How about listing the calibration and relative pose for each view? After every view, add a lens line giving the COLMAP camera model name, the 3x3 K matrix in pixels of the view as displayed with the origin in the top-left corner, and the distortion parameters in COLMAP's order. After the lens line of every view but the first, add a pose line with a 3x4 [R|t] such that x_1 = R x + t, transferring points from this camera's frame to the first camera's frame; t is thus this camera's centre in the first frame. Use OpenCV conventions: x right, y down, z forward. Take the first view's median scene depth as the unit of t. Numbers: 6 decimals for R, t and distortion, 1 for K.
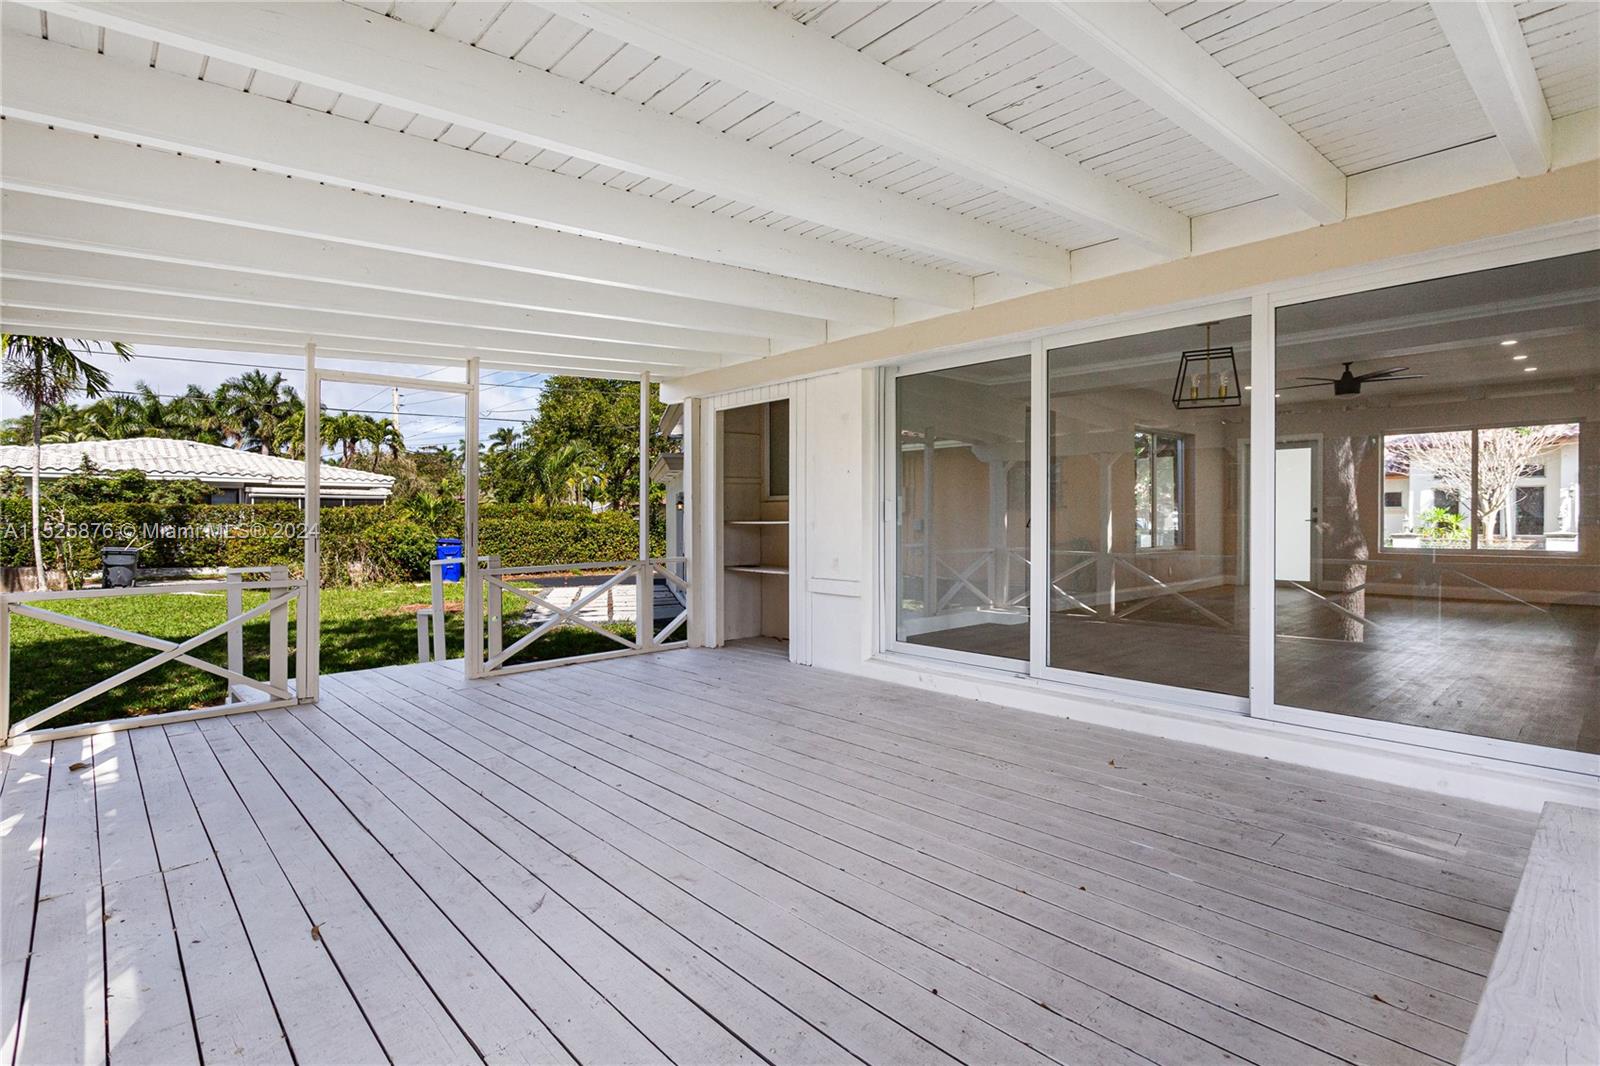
lens RADIAL K [[778.0, 0, 806.7], [0, 778.0, 524.1], [0, 0, 1]] dist [0.016203, 0.000241]
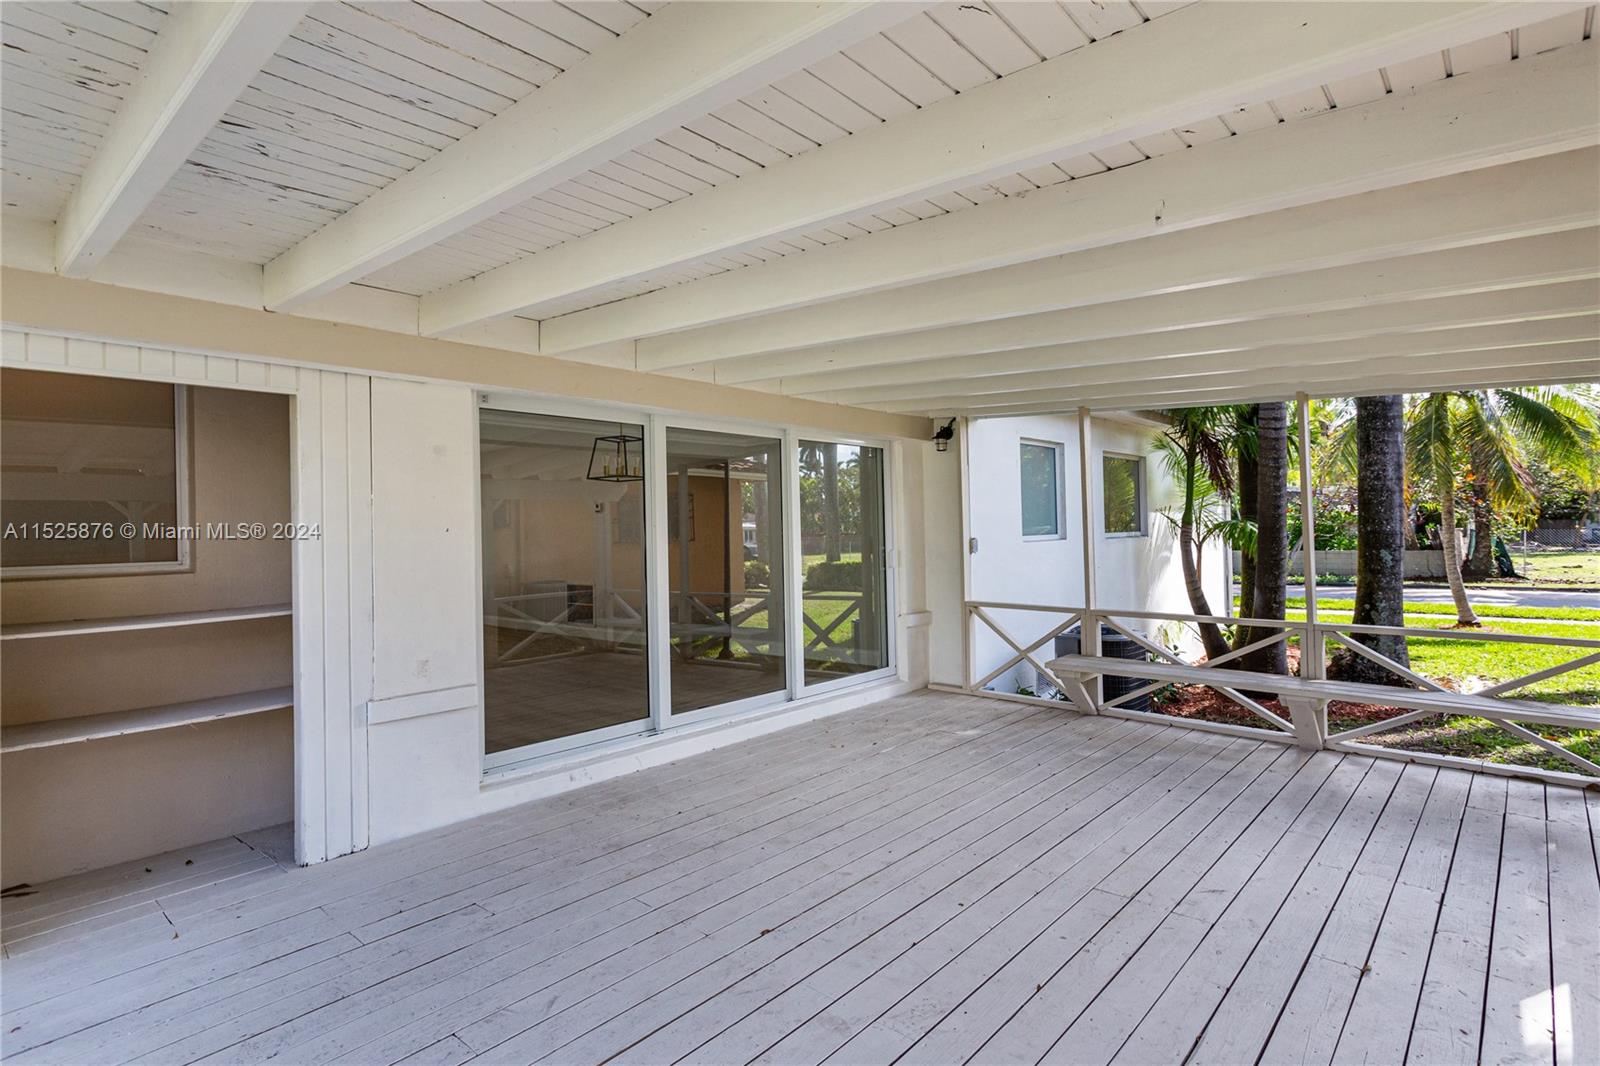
lens RADIAL K [[778.0, 0, 802.4], [0, 778.0, 530.2], [0, 0, 1]] dist [0.016203, 0.000241]
pose [[-0.085460, 0.011717, 0.996273, -1.115443], [0.026793, 0.999596, -0.009458, -0.089451], [-0.995981, 0.025884, -0.085740, 1.239733]]
